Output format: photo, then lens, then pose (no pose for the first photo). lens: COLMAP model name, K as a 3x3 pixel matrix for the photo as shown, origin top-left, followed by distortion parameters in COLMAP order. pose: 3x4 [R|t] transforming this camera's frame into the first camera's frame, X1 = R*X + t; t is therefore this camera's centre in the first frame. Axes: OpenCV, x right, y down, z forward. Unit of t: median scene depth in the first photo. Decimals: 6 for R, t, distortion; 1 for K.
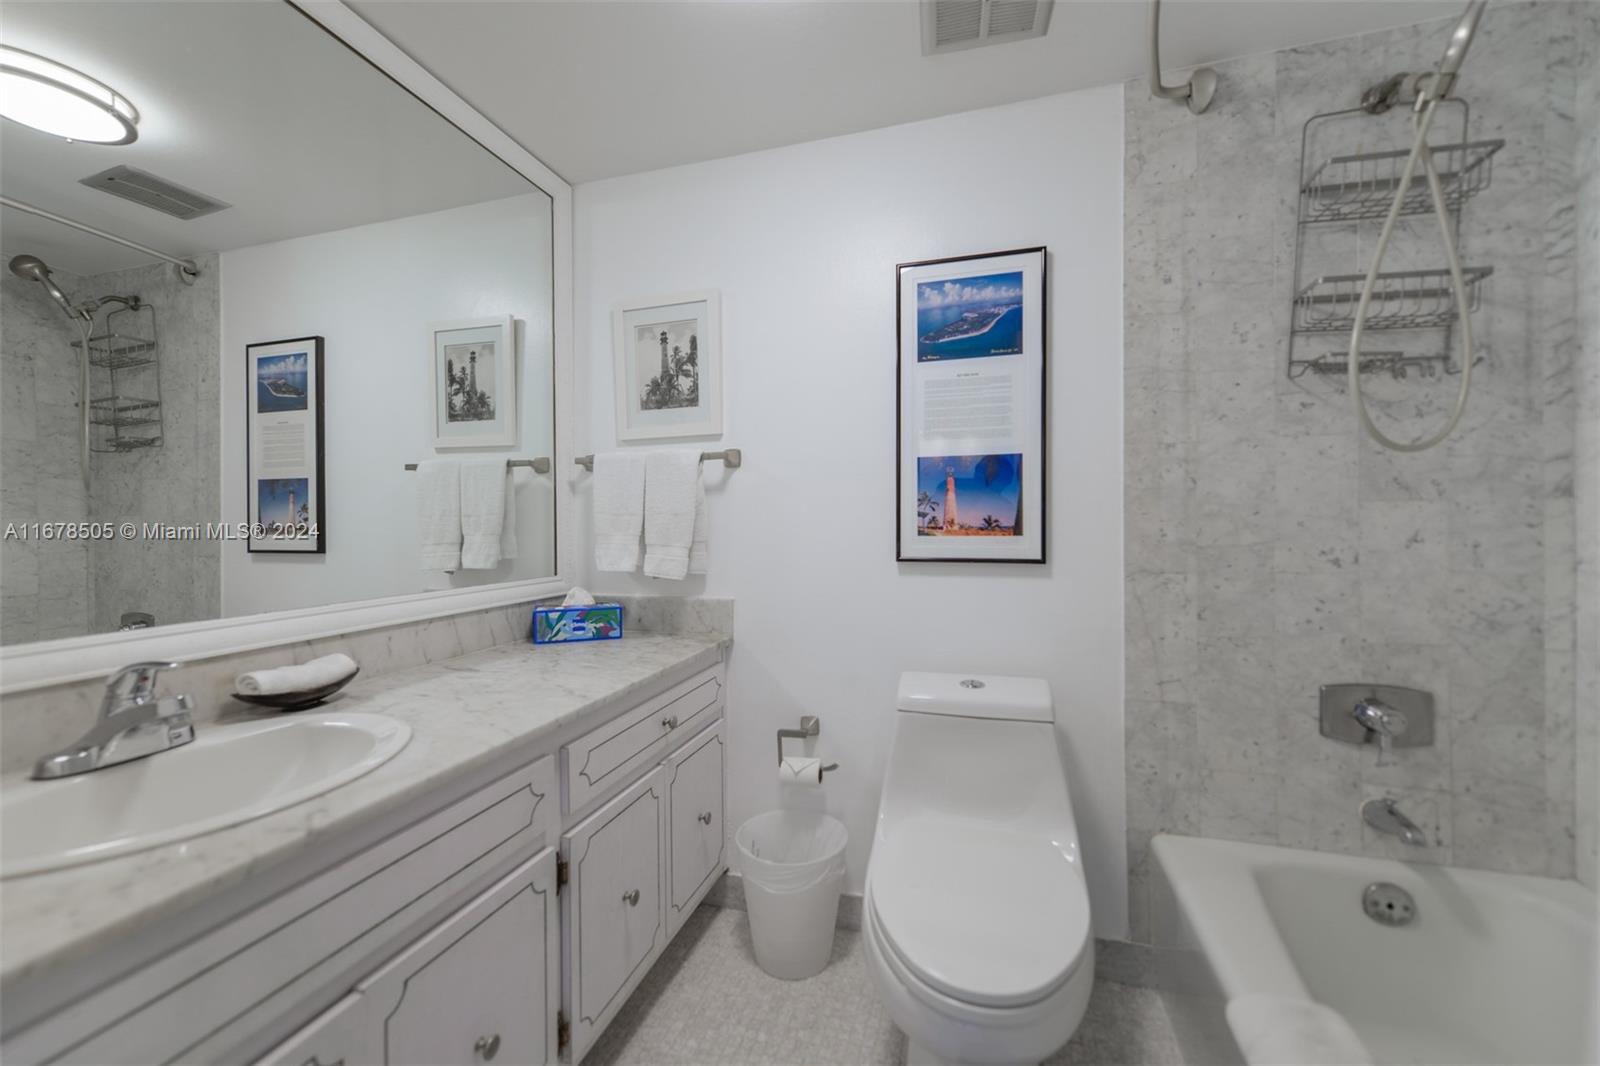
lens RADIAL K [[634.3, 0, 799.5], [0, 634.3, 527.3], [0, 0, 1]] dist [0.000692, -0.001897]
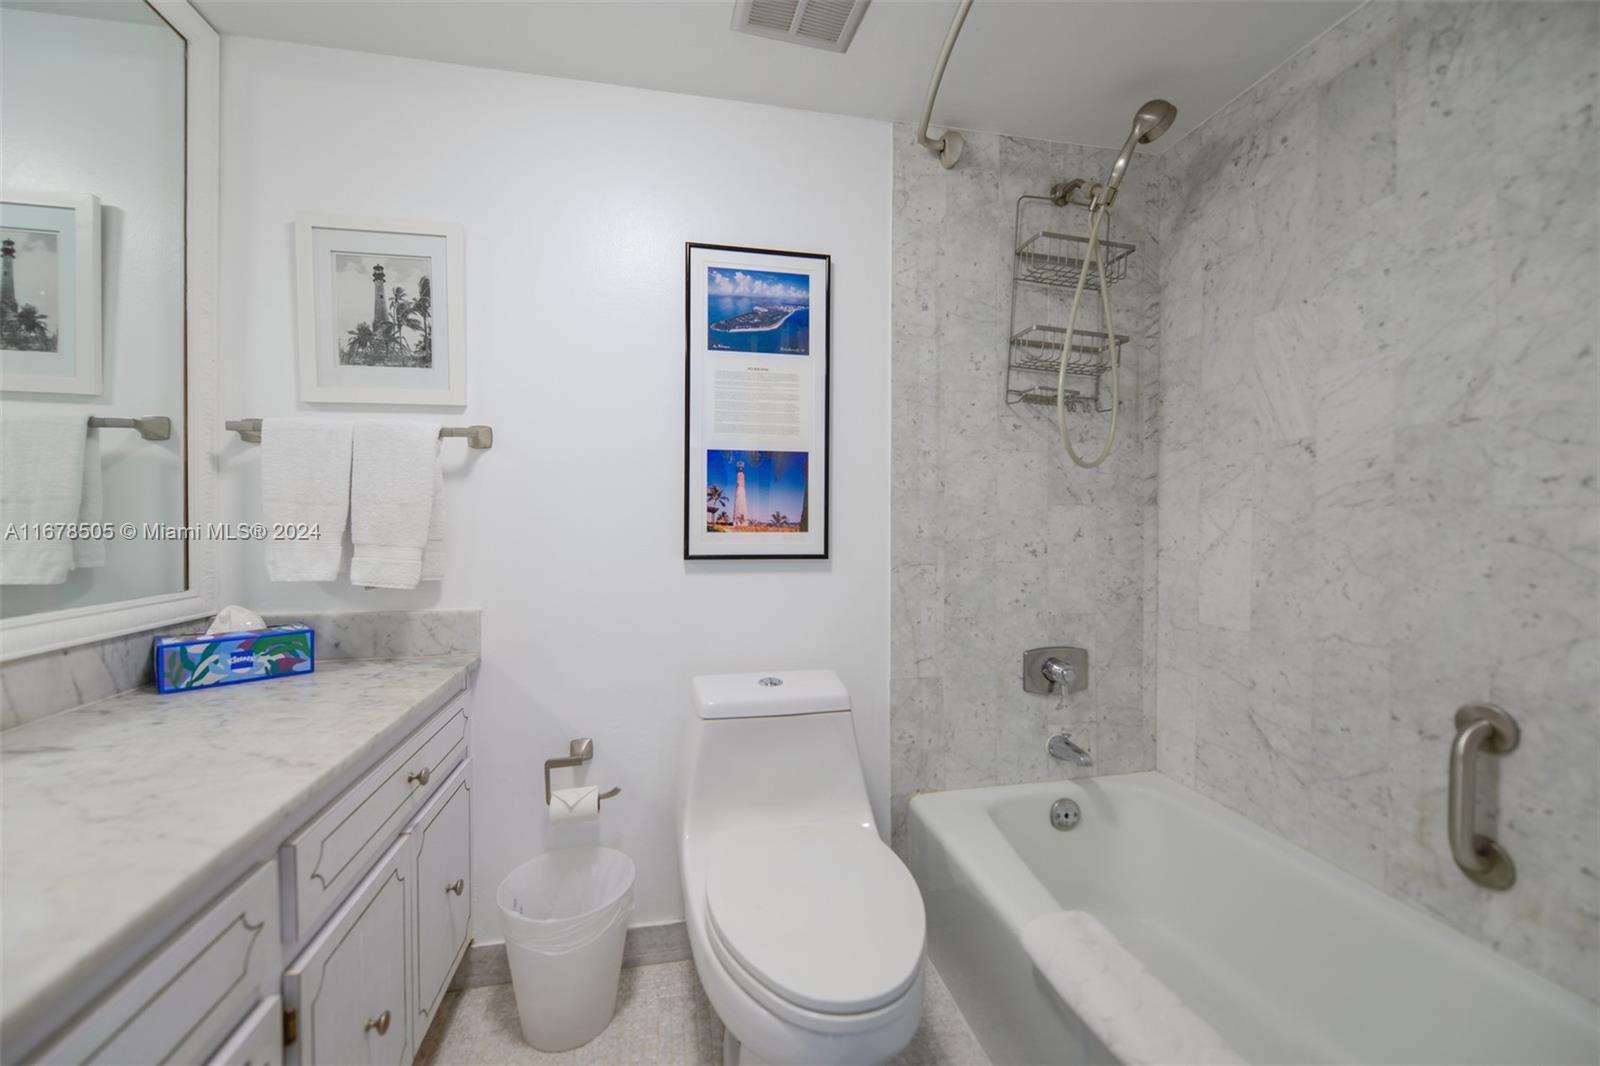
lens RADIAL K [[634.3, 0, 811.7], [0, 634.3, 524.0], [0, 0, 1]] dist [0.000692, -0.001897]
pose [[0.880136, 0.004737, 0.474698, -0.137829], [-0.007265, 0.999968, 0.003490, -0.003619], [-0.474666, -0.006520, 0.880142, 0.091471]]
